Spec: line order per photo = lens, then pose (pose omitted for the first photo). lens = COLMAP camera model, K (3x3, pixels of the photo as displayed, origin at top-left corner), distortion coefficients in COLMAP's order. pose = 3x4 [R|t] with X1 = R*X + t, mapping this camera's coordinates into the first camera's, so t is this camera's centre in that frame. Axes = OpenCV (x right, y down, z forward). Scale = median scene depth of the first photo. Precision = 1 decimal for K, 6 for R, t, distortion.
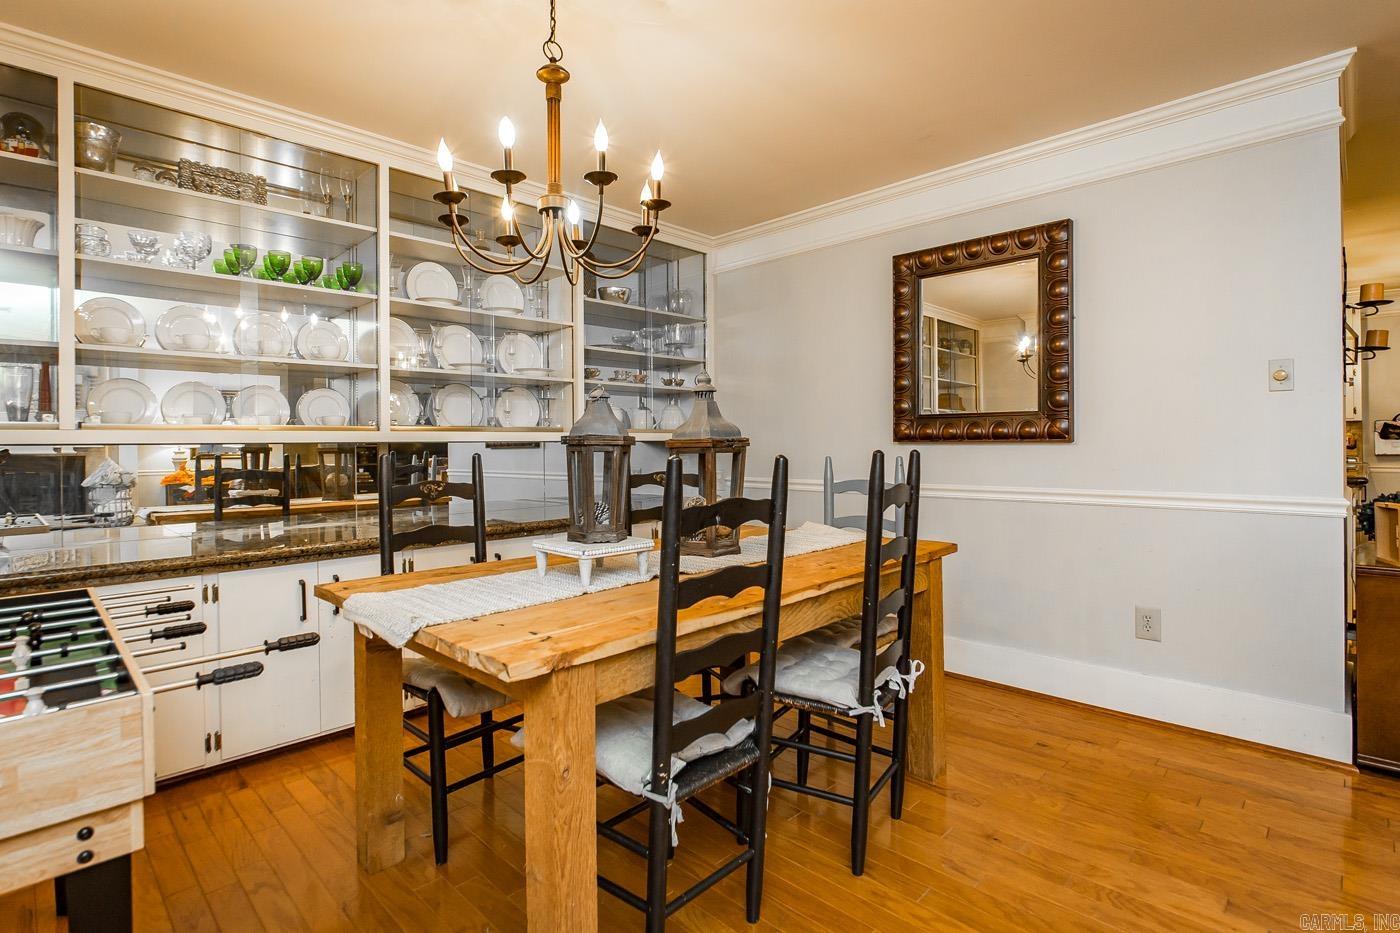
lens RADIAL K [[693.6, 0, 700.0], [0, 693.6, 466.5], [0, 0, 1]] dist [0.000203, 0.000020]
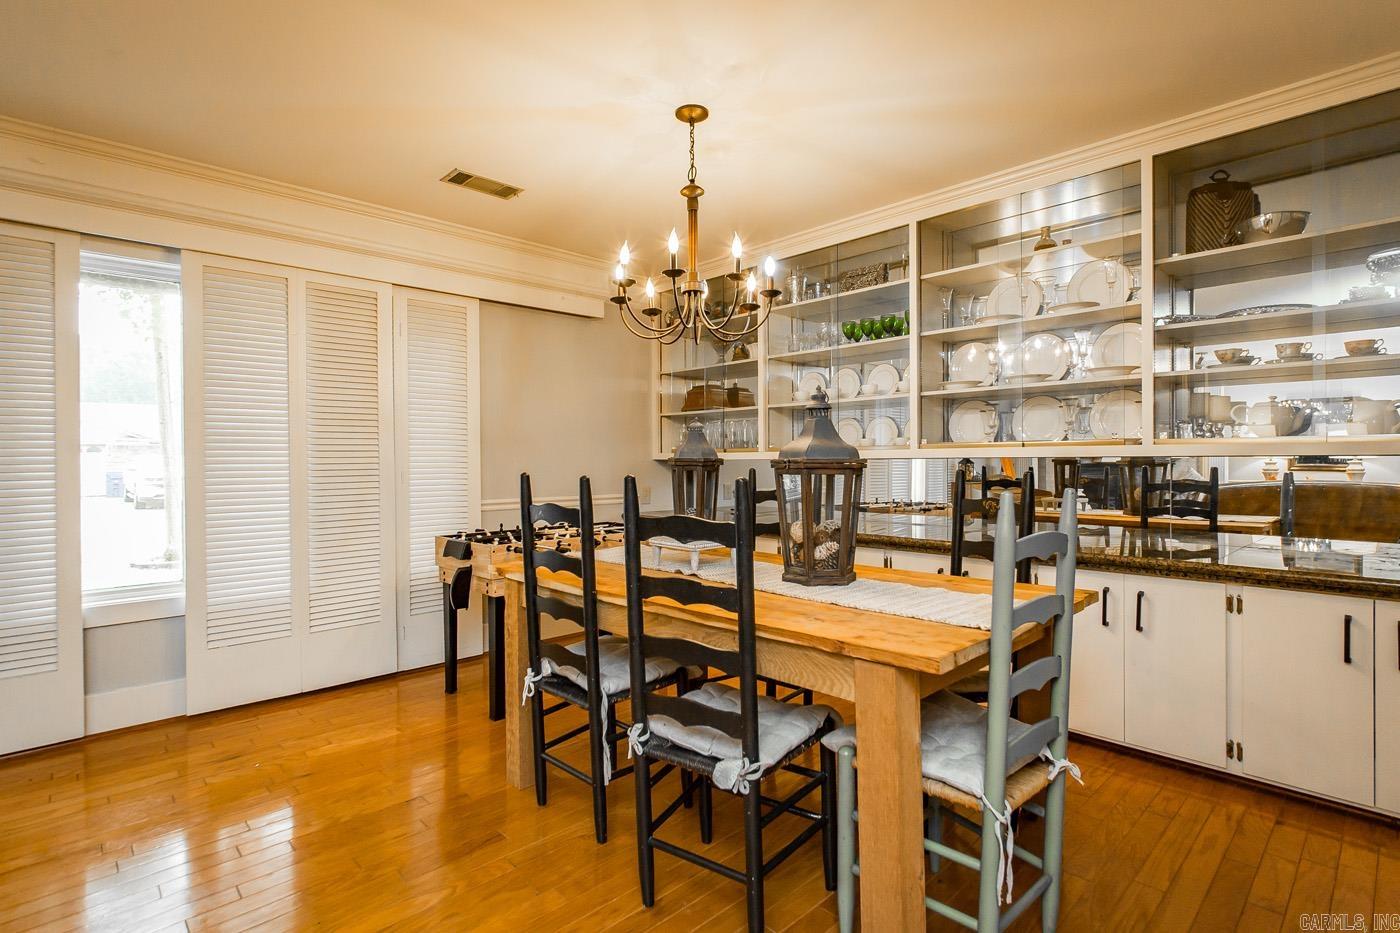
lens RADIAL K [[693.6, 0, 700.0], [0, 693.6, 466.5], [0, 0, 1]] dist [0.000203, 0.000020]
pose [[-0.022165, 0.012264, -0.999679, 0.728484], [-0.022183, 0.999673, 0.012756, -0.027467], [0.999508, 0.022459, -0.021886, 0.670423]]
